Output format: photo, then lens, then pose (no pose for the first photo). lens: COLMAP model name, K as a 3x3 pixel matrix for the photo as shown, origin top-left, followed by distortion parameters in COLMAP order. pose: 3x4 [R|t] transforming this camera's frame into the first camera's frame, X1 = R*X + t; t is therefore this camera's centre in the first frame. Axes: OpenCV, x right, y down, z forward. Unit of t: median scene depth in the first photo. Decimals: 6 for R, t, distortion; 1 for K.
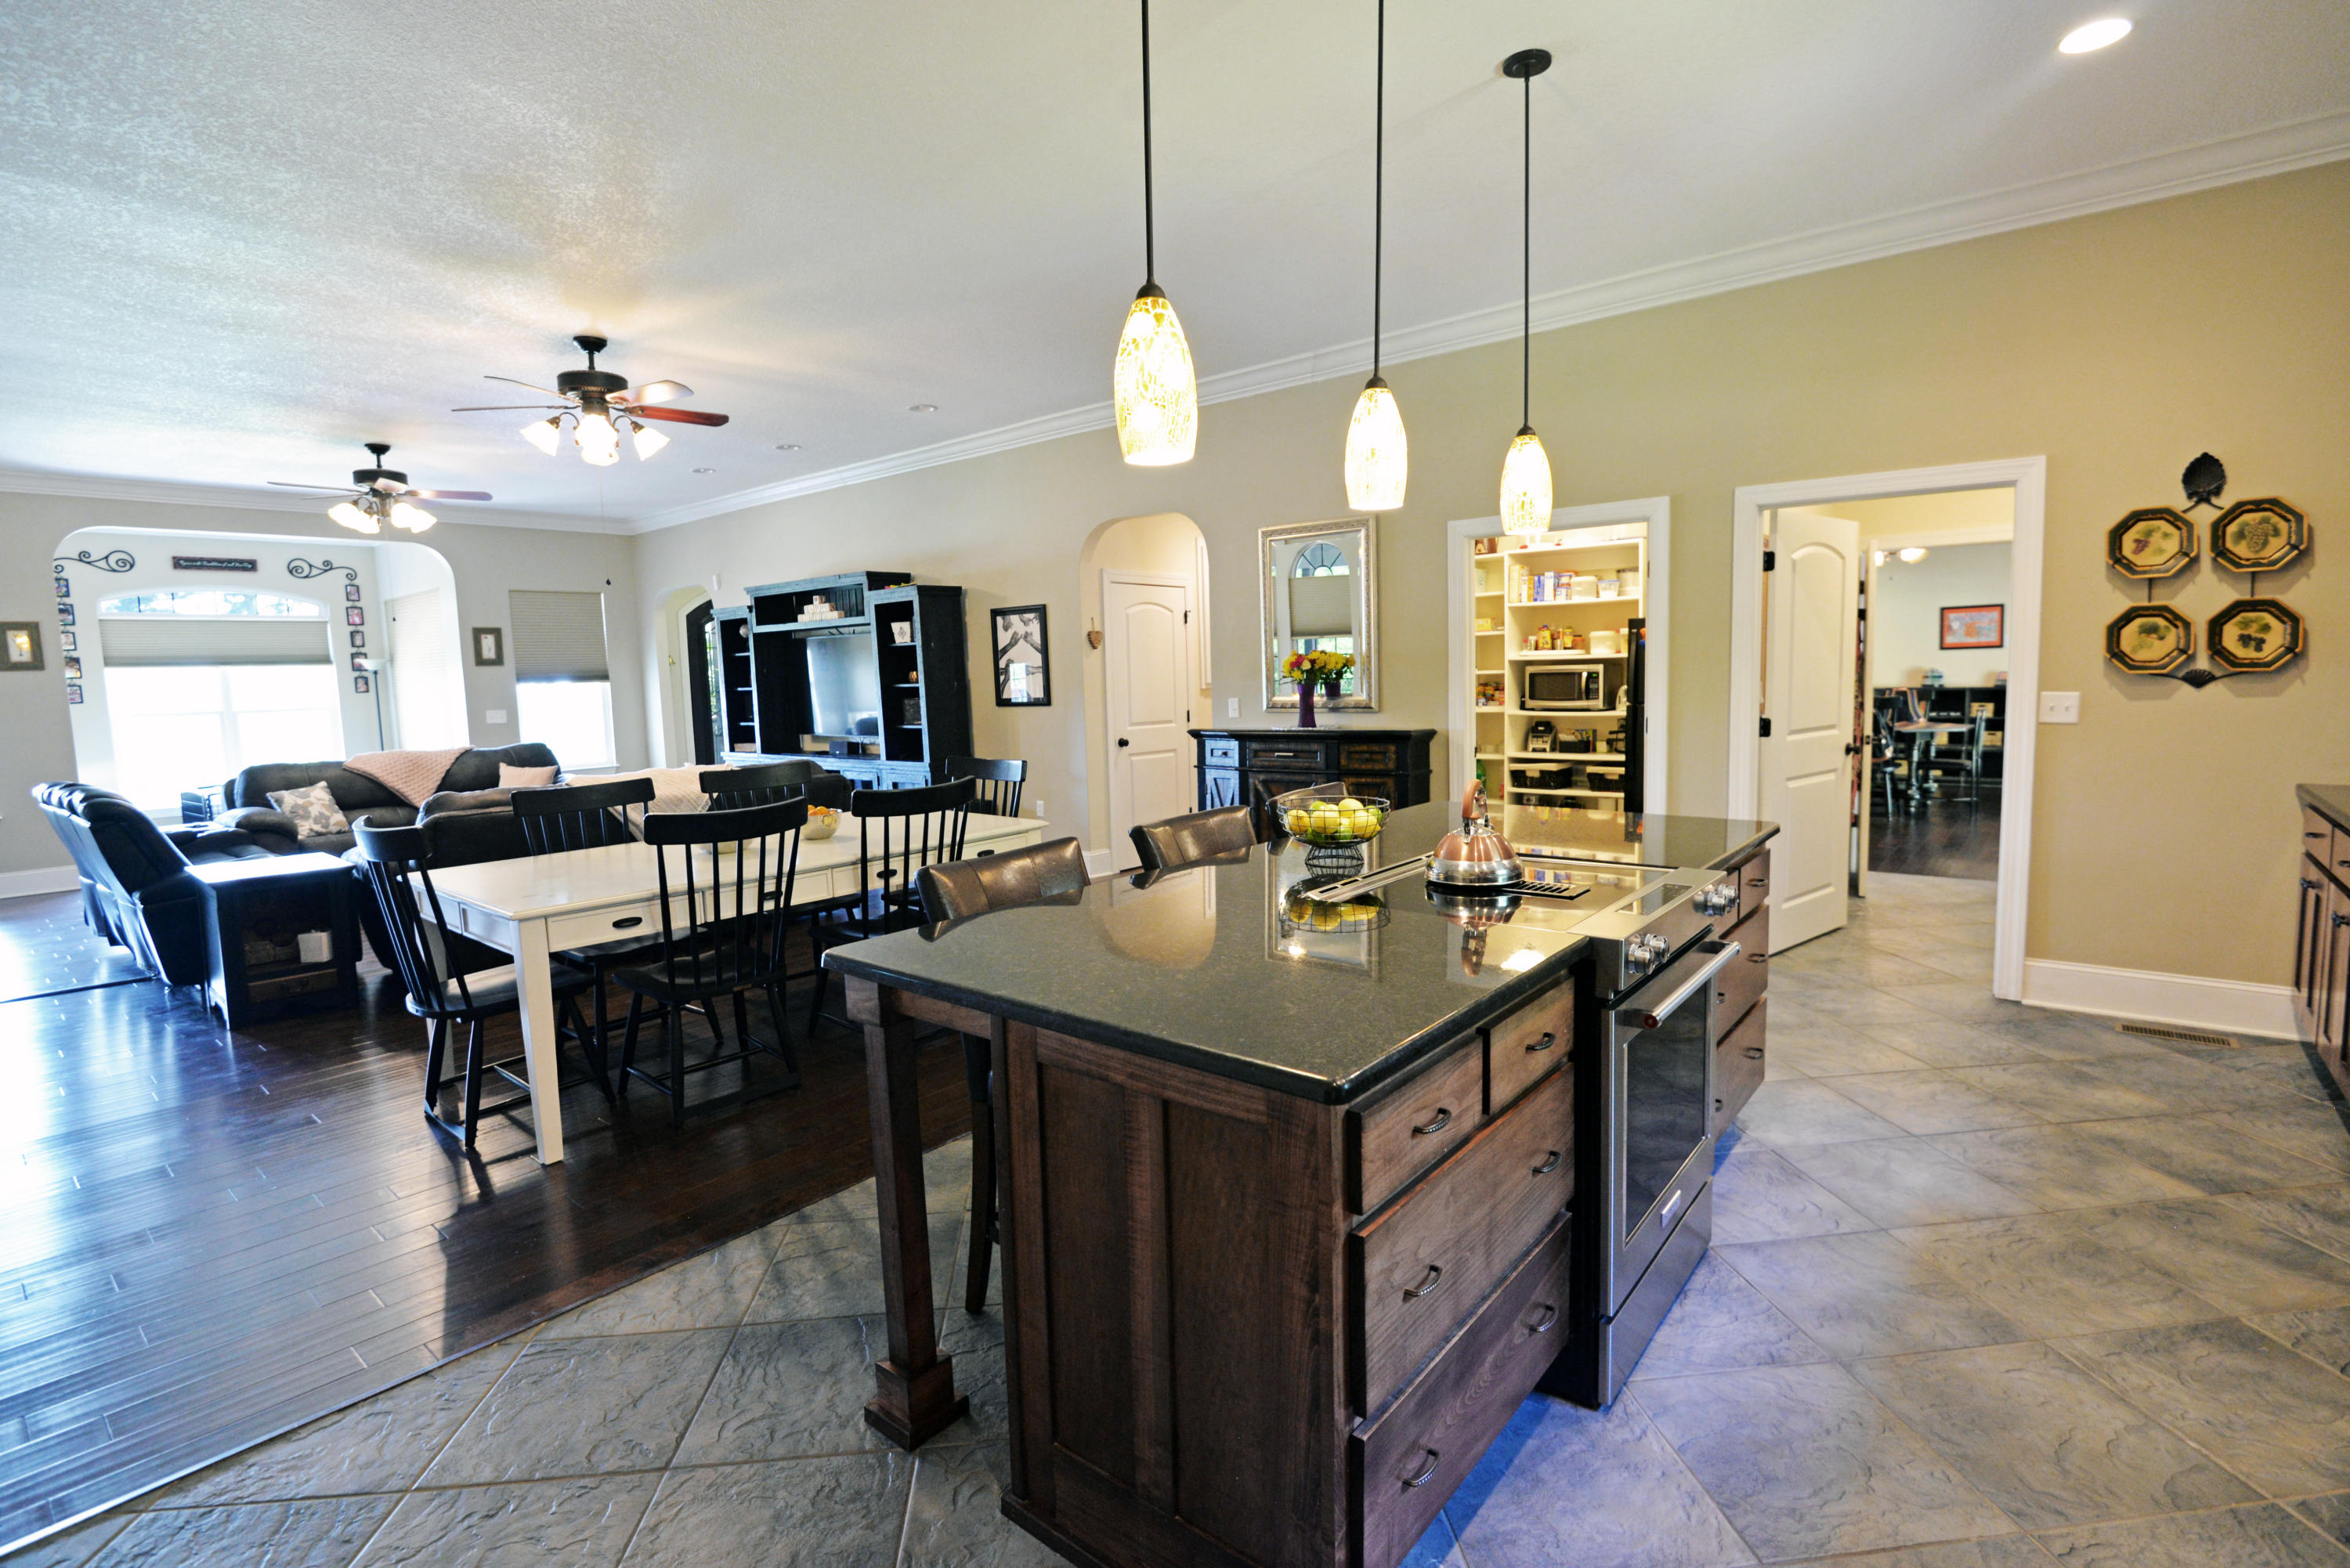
lens RADIAL K [[1095.4, 0, 1175.7], [0, 1095.4, 774.8], [0, 0, 1]] dist [-0.007637, -0.007100]
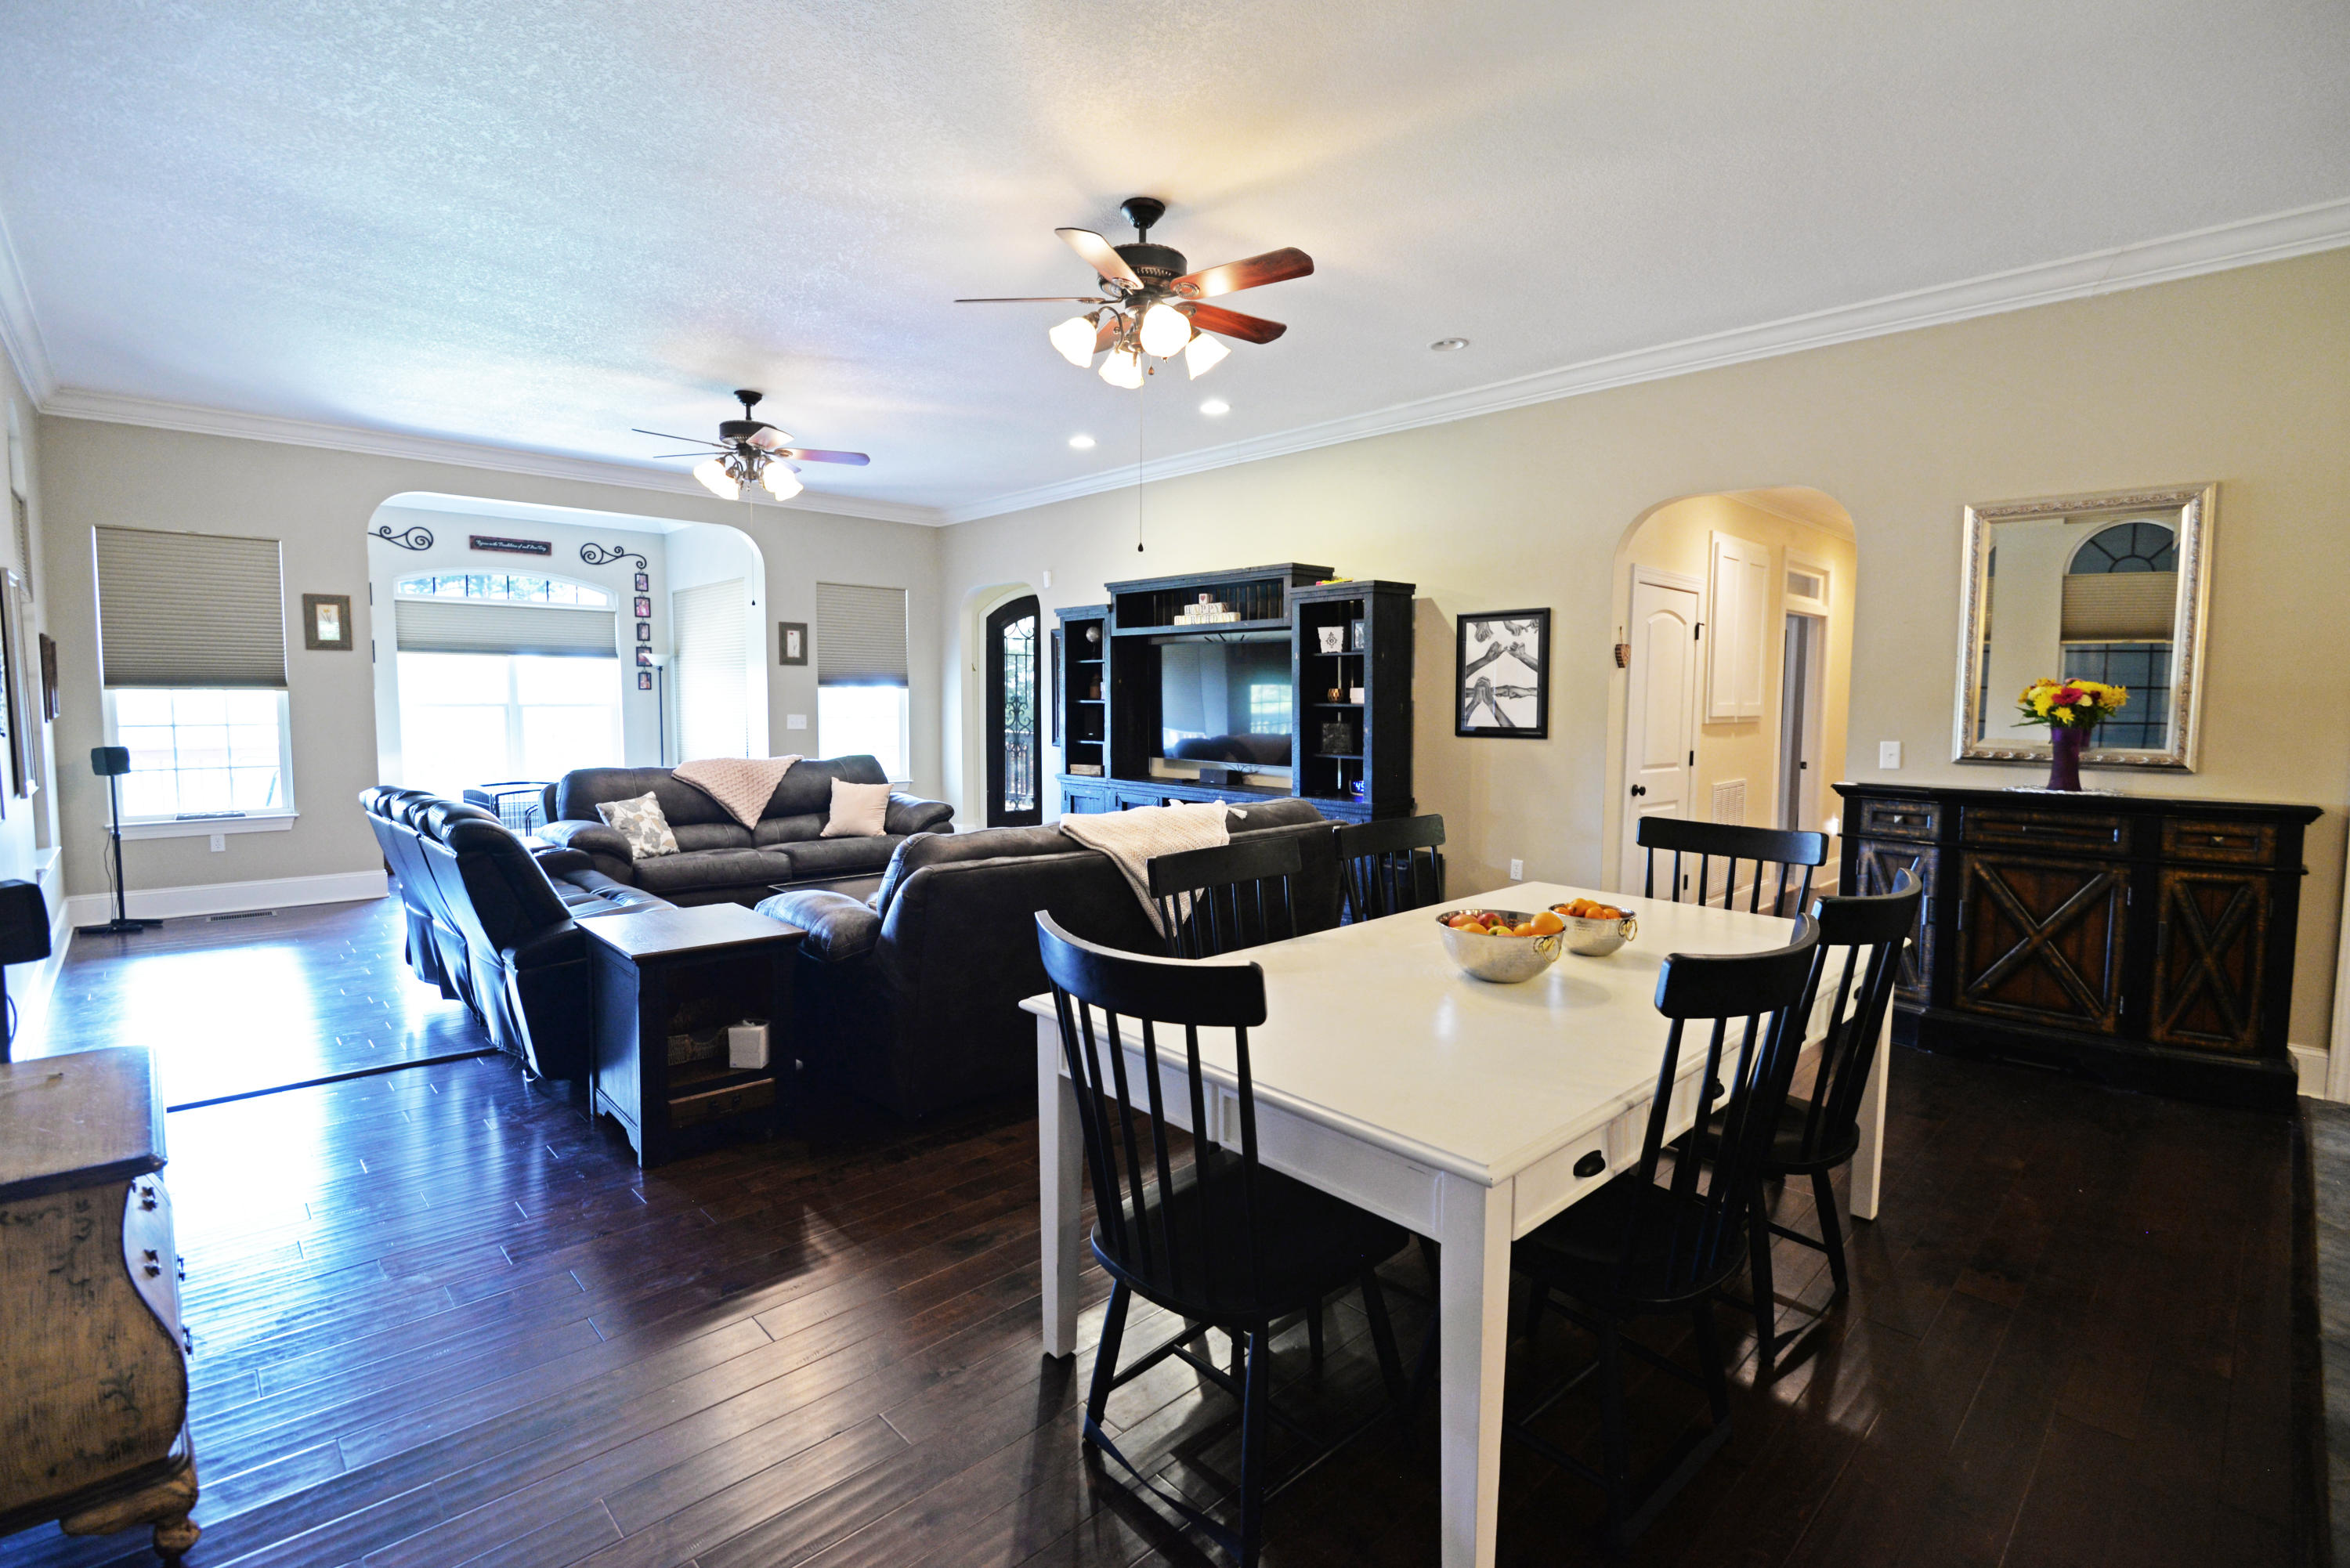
lens RADIAL K [[1074.6, 0, 1174.3], [0, 1074.6, 777.7], [0, 0, 1]] dist [-0.005432, -0.007779]
pose [[0.992459, 0.044787, -0.114102, -0.287273], [-0.046770, 0.998797, -0.014762, -0.012001], [0.113304, 0.019987, 0.993359, 0.215274]]
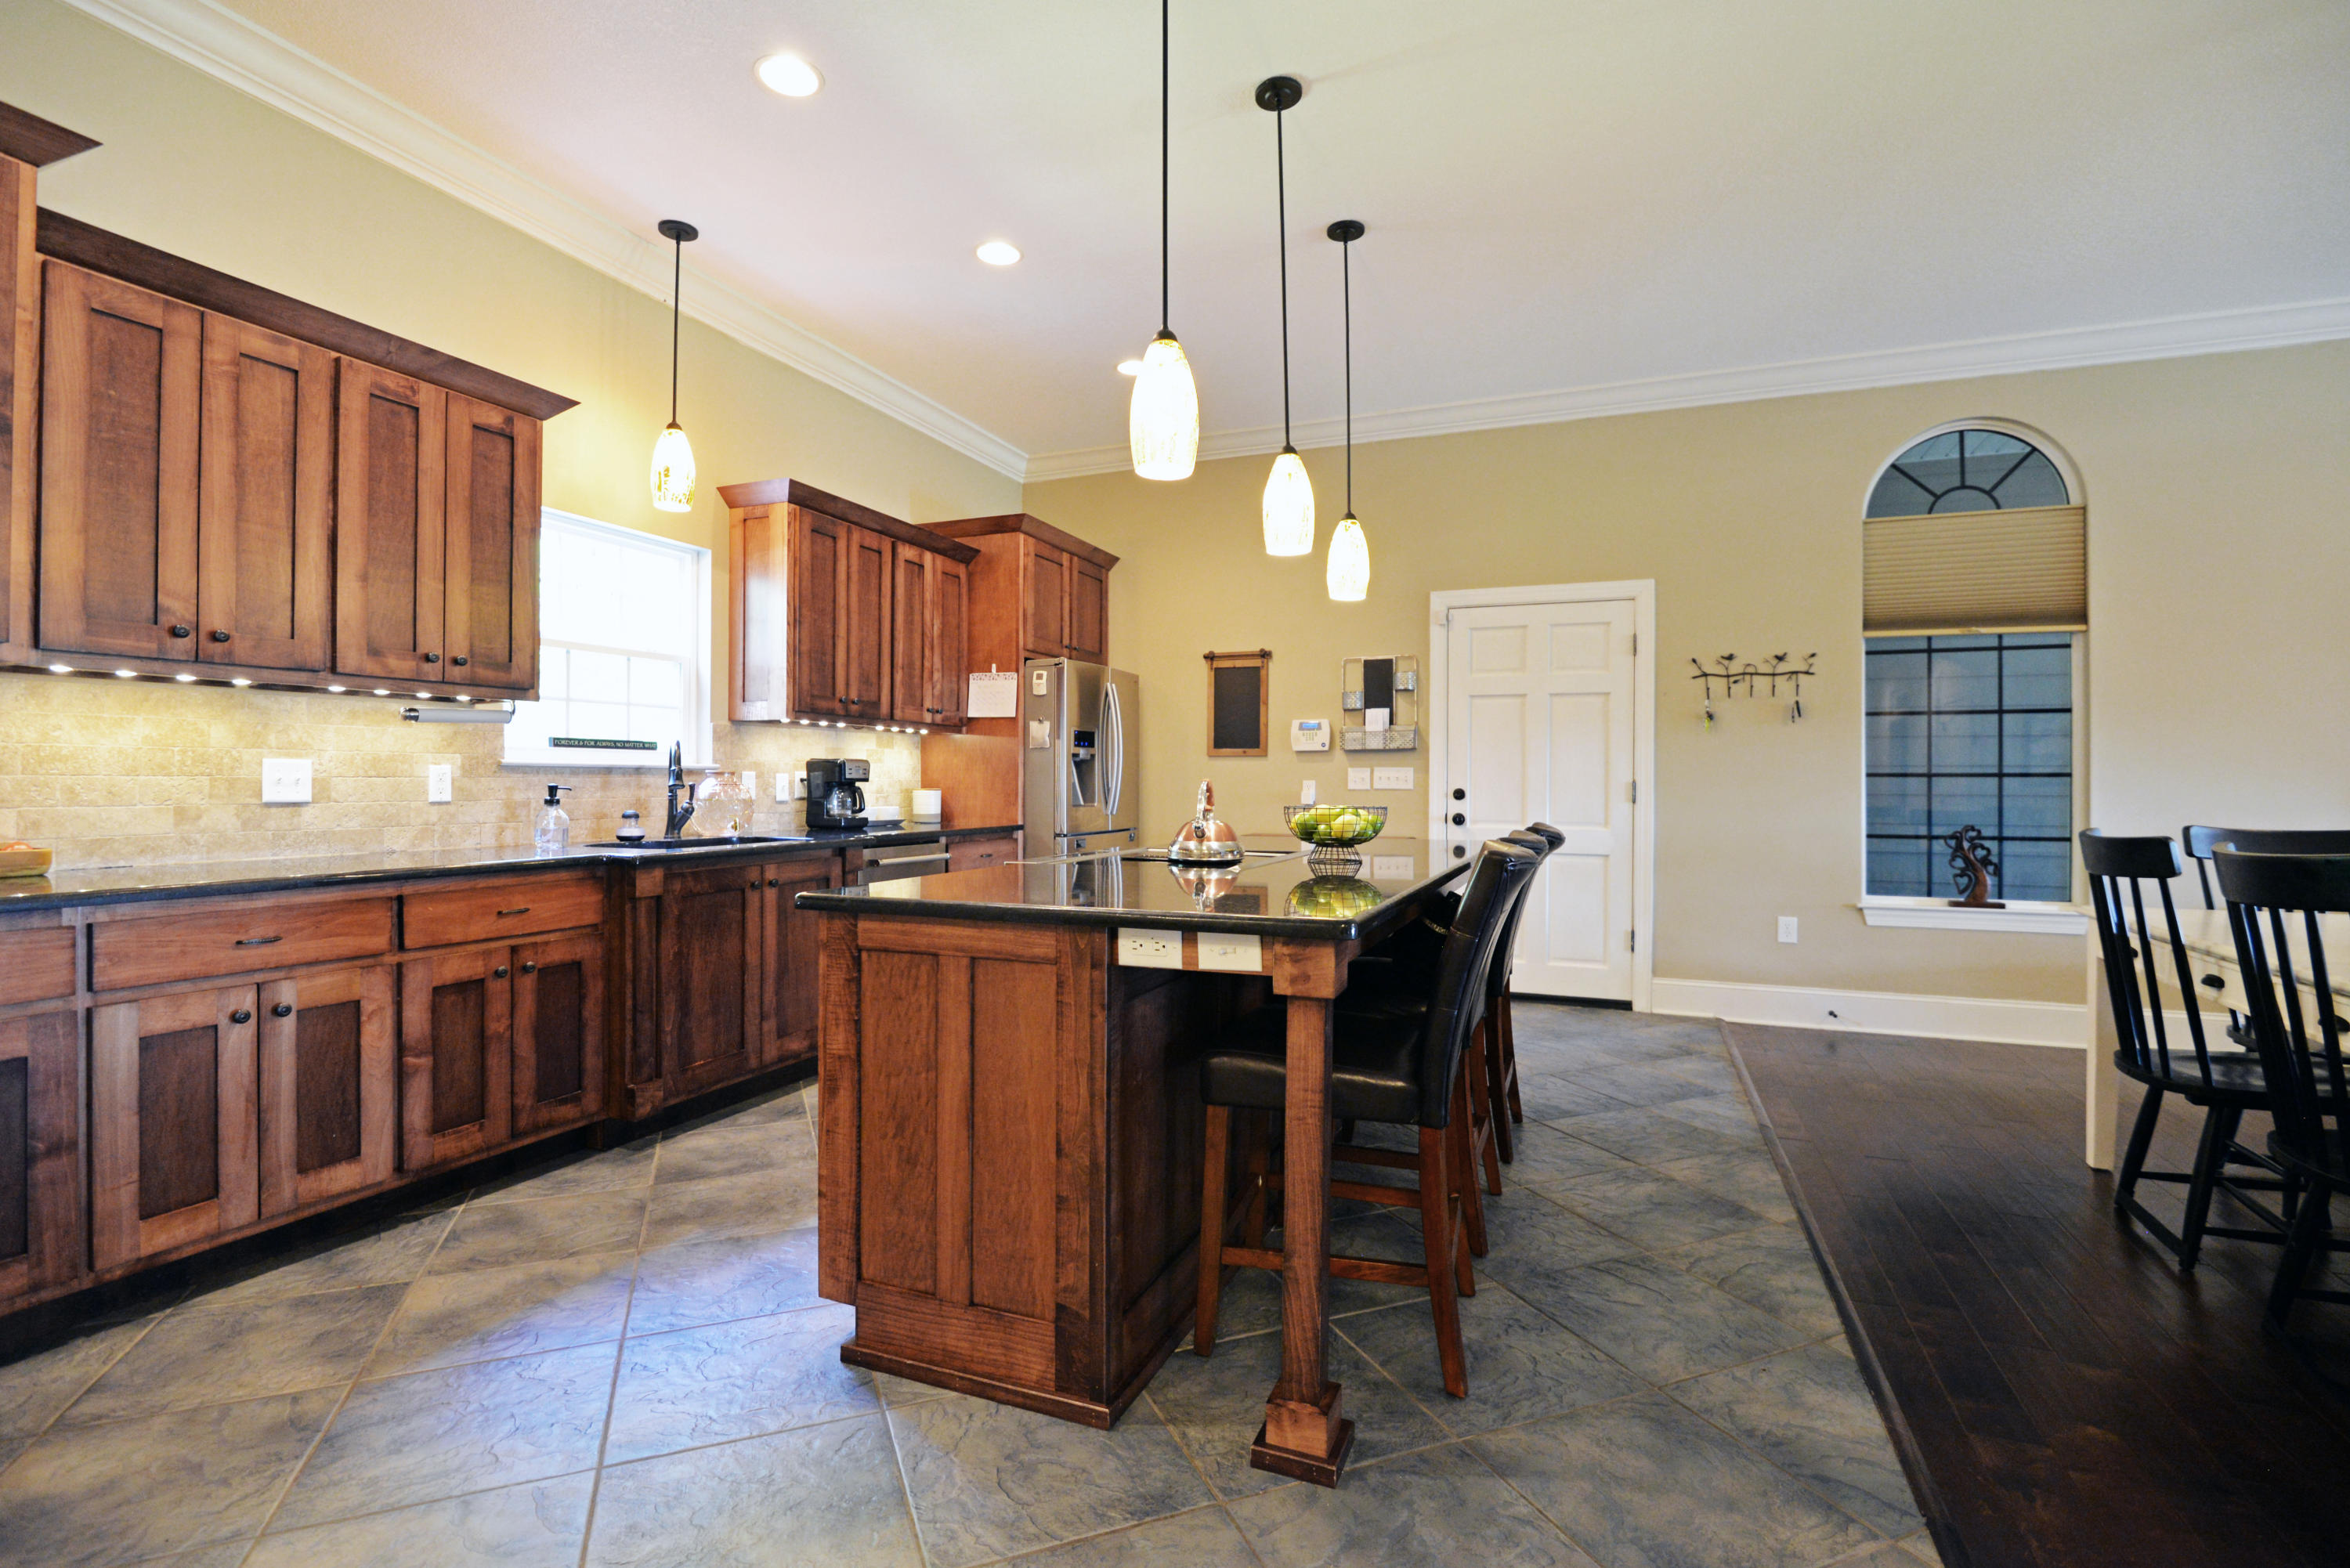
lens RADIAL K [[1074.6, 0, 1174.3], [0, 1074.6, 777.7], [0, 0, 1]] dist [-0.005432, -0.007779]
pose [[-0.954830, 0.023874, -0.296193, 0.218768], [-0.005378, 0.995216, 0.097554, -0.038401], [0.297105, 0.094741, -0.950133, 0.702835]]
